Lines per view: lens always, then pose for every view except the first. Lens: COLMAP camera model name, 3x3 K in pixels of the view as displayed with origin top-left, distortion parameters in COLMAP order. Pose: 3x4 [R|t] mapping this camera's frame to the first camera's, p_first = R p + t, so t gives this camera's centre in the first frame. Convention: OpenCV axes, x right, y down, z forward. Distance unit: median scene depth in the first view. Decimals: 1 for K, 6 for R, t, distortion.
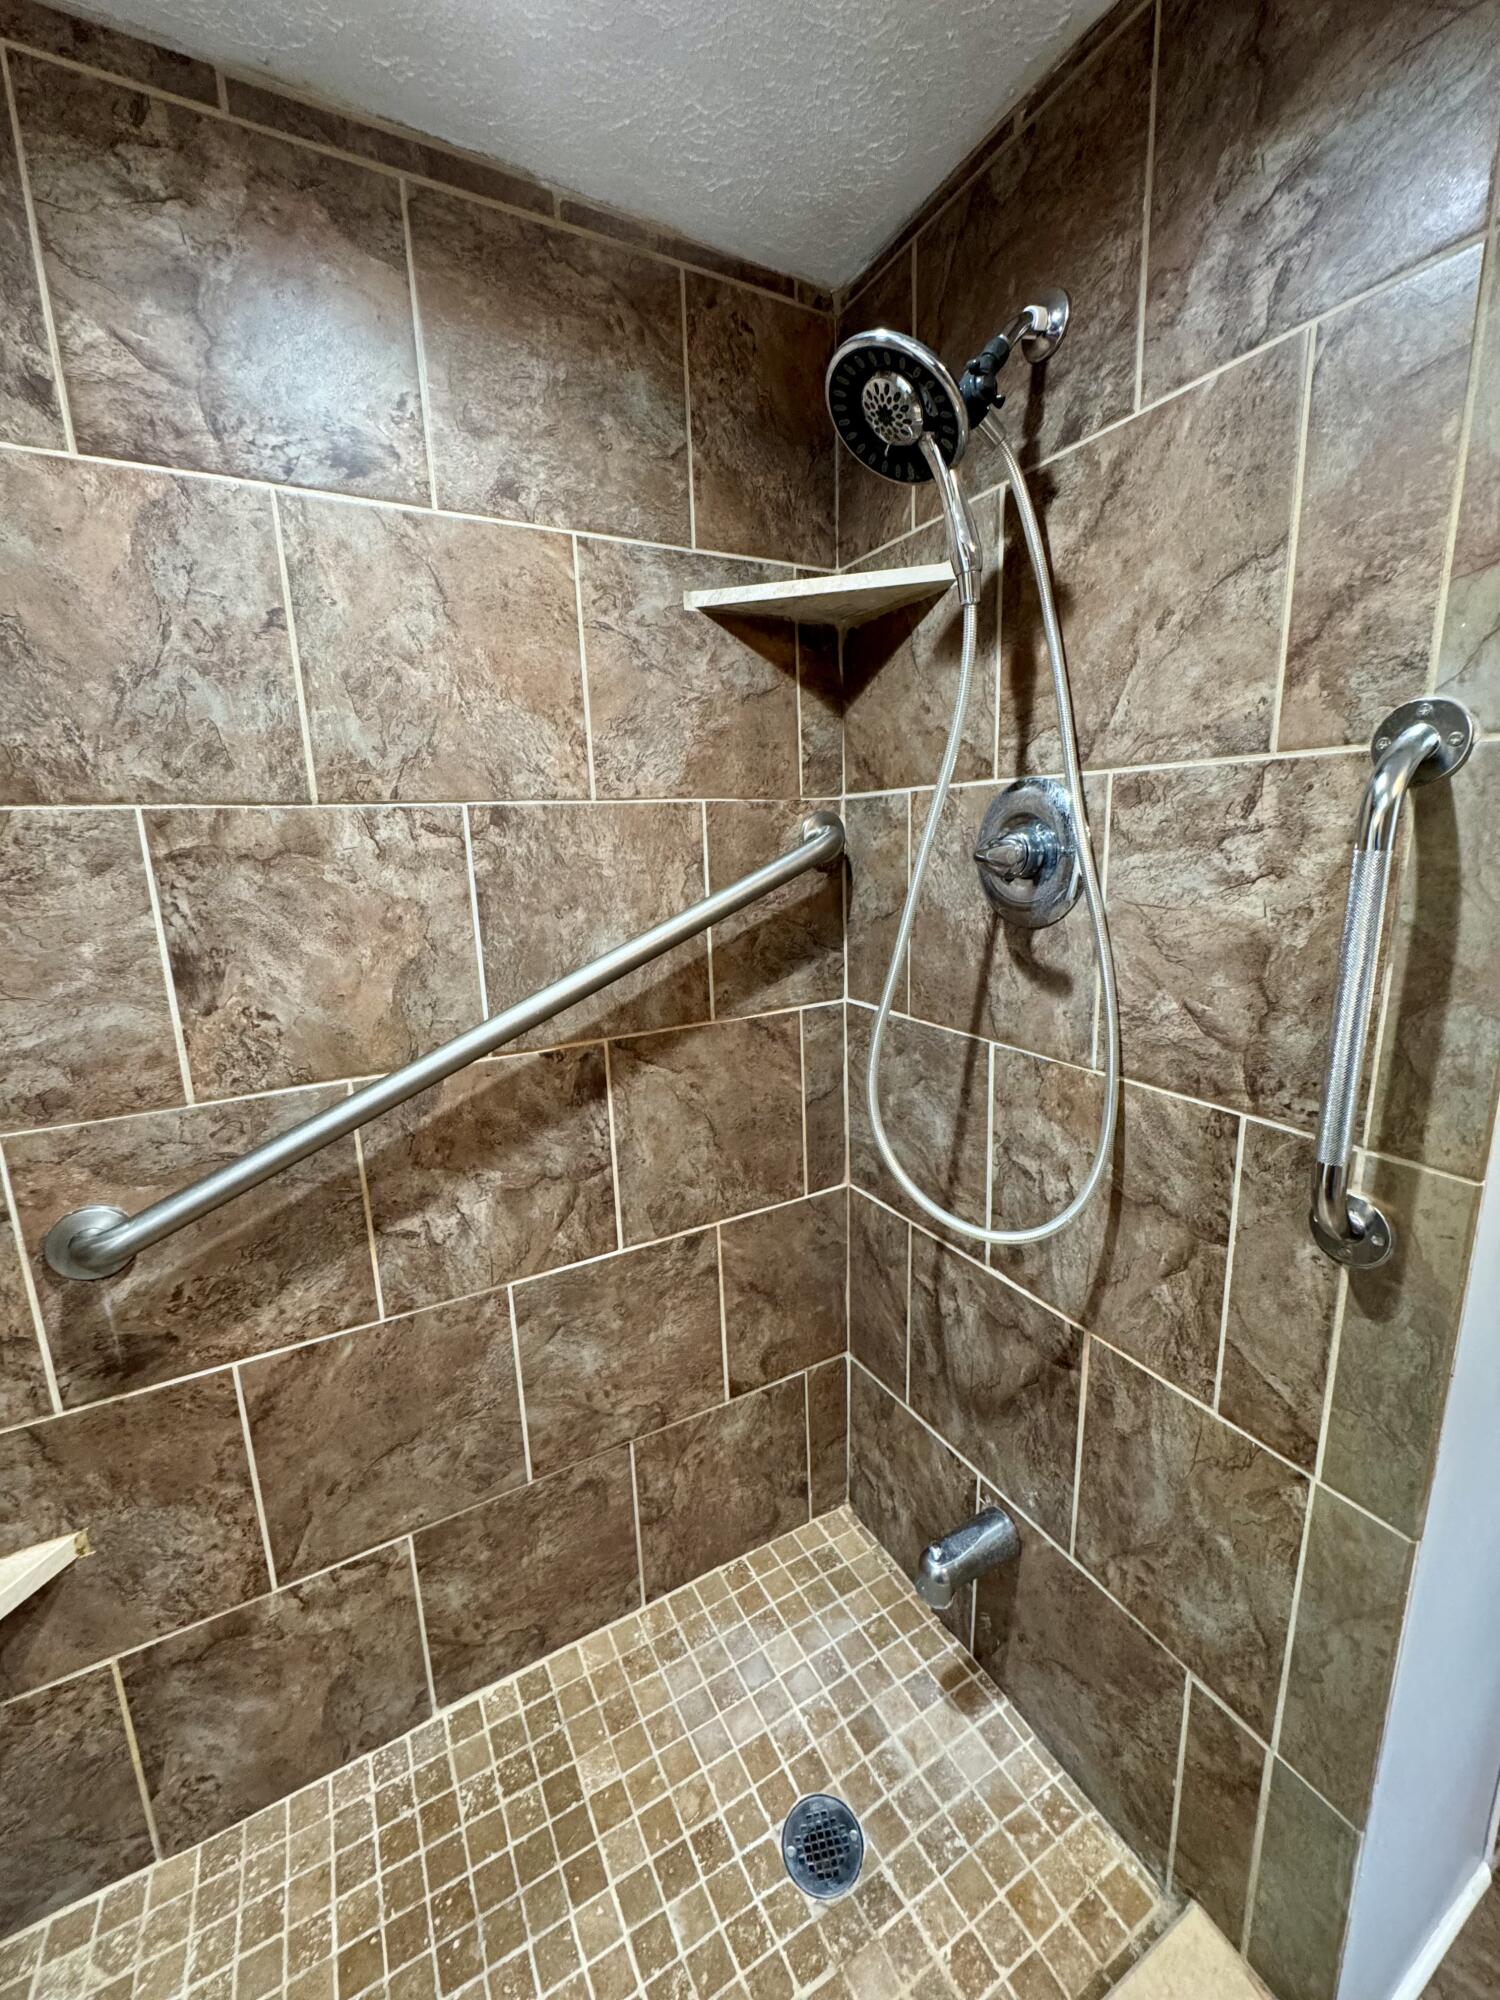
lens RADIAL K [[808.5, 0, 762.3], [0, 808.5, 998.8], [0, 0, 1]] dist [-0.004689, 0.000864]
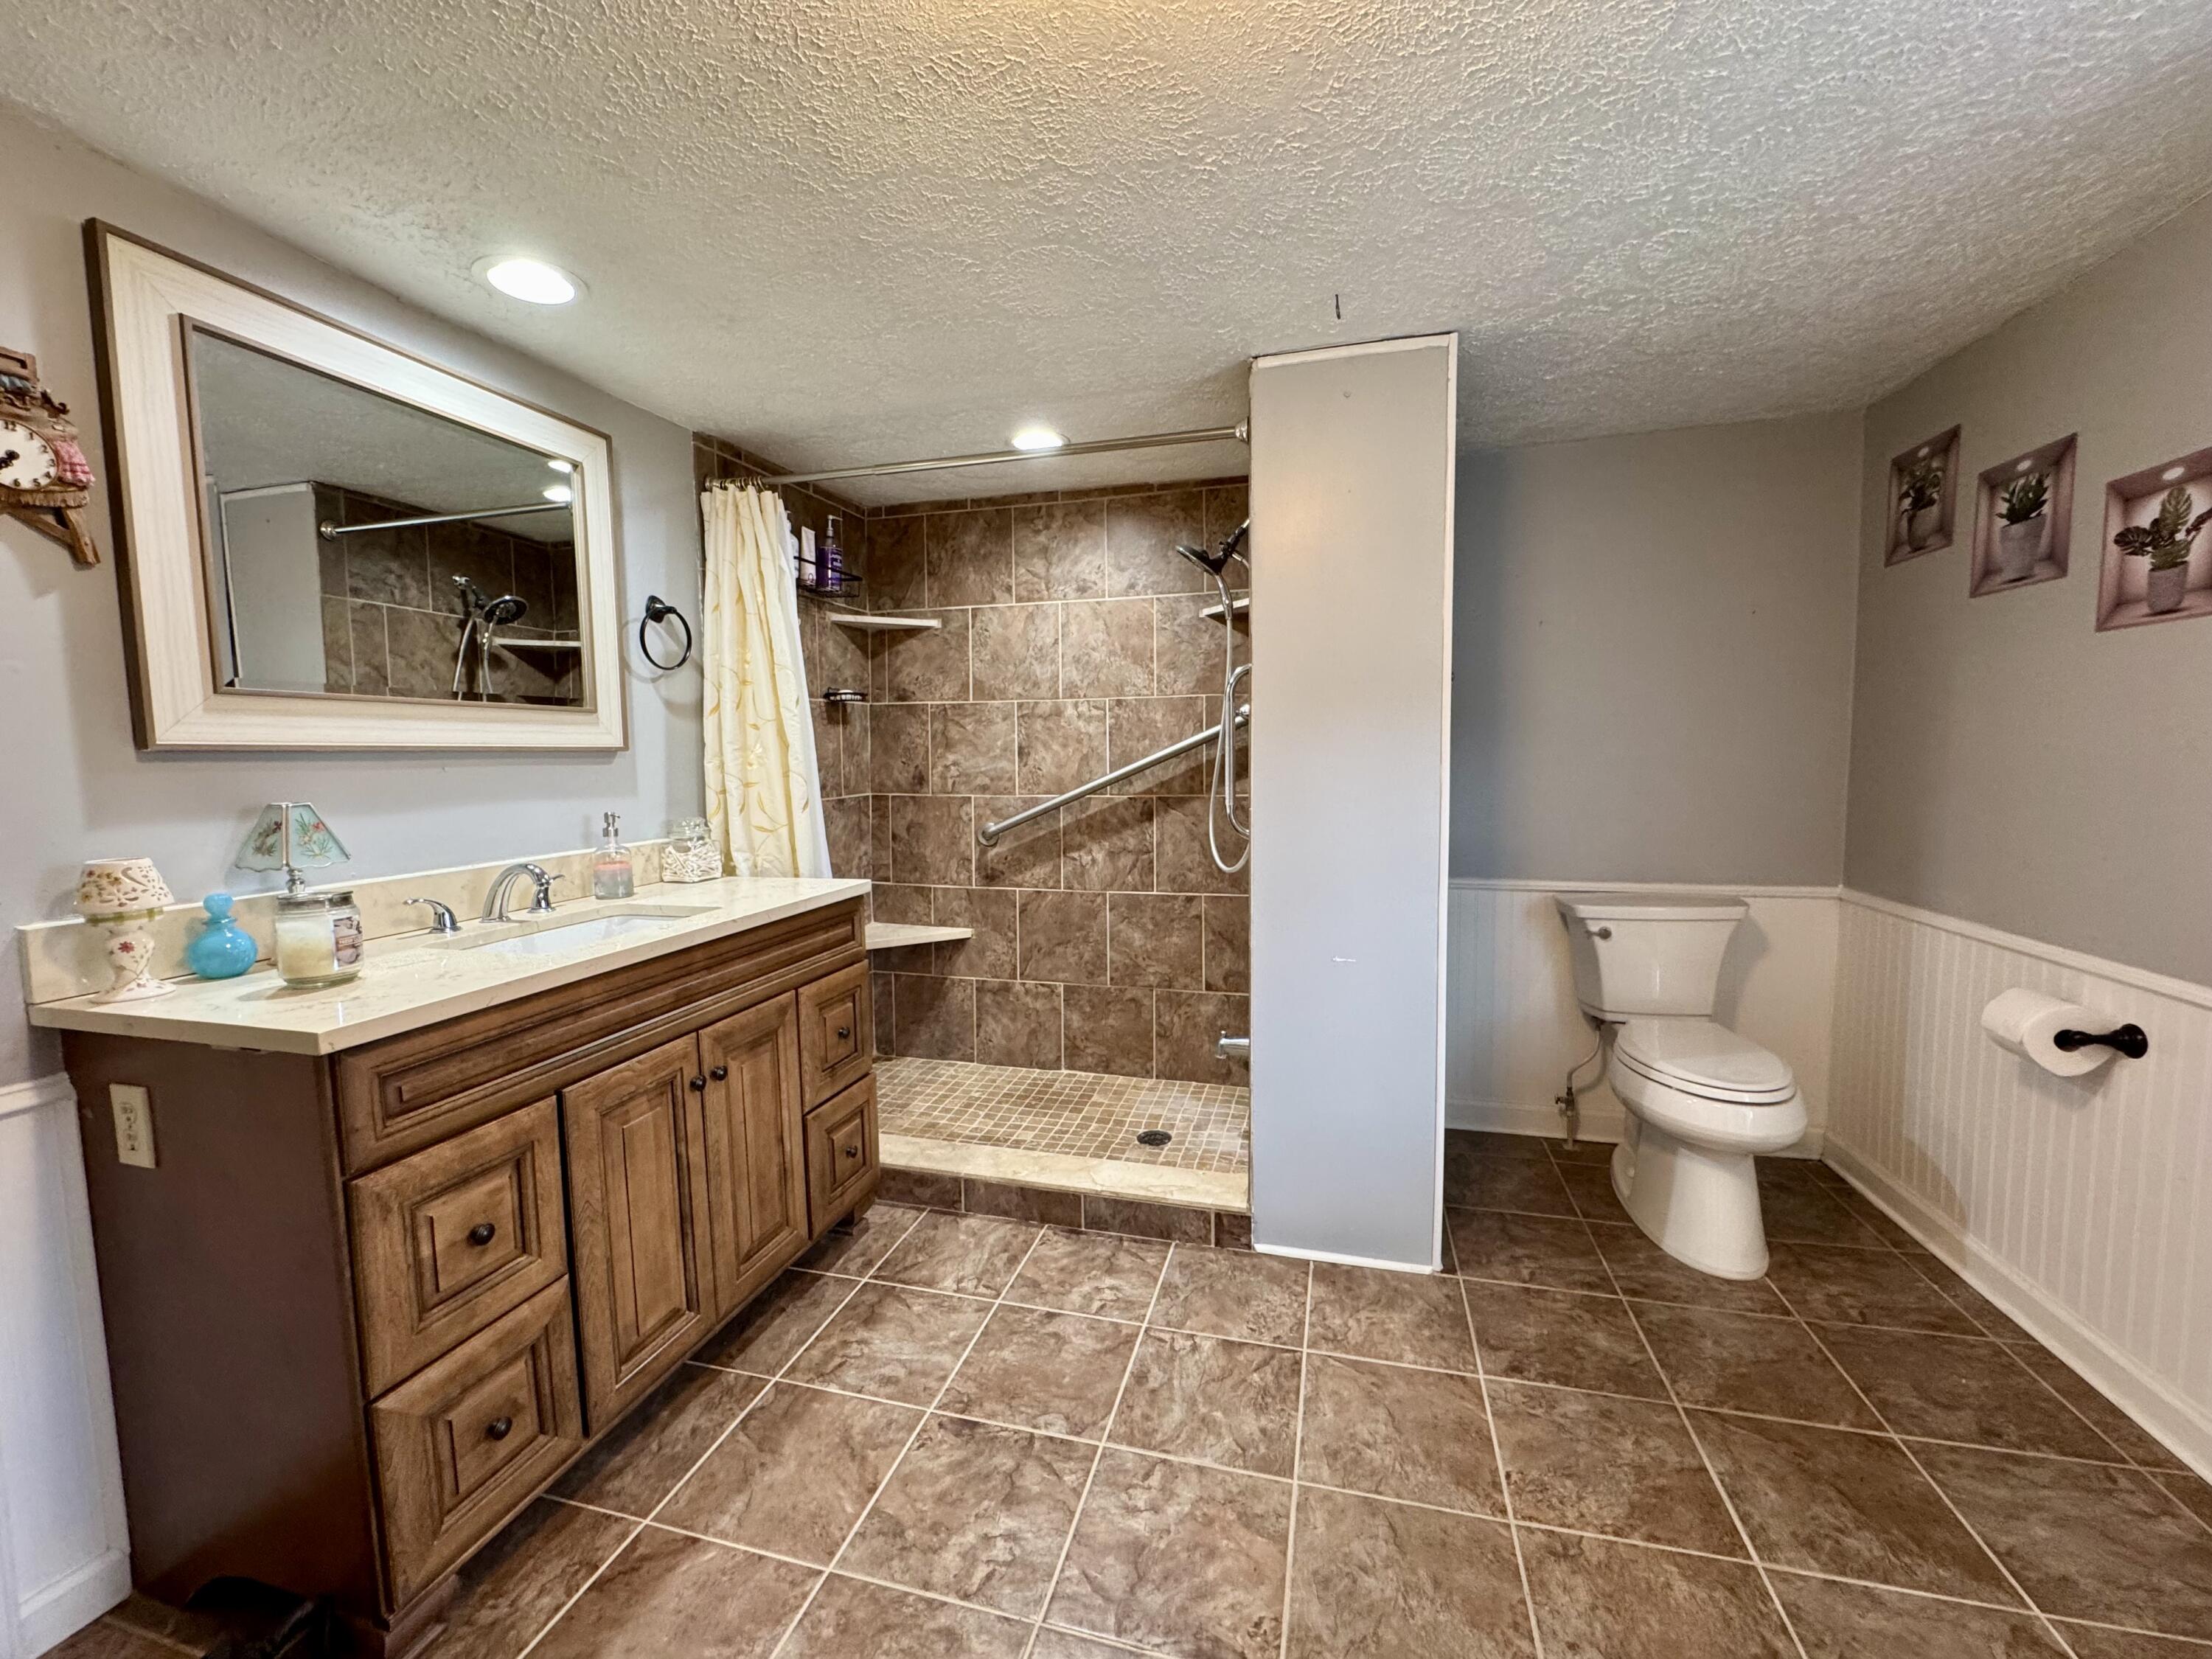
lens RADIAL K [[894.2, 0, 1089.7], [0, 894.2, 829.0], [0, 0, 1]] dist [-0.004689, 0.000864]
pose [[0.701740, 0.077711, -0.708182, 1.669109], [-0.156551, 0.986557, -0.046870, 0.326021], [0.695020, 0.143757, 0.704472, -1.043892]]
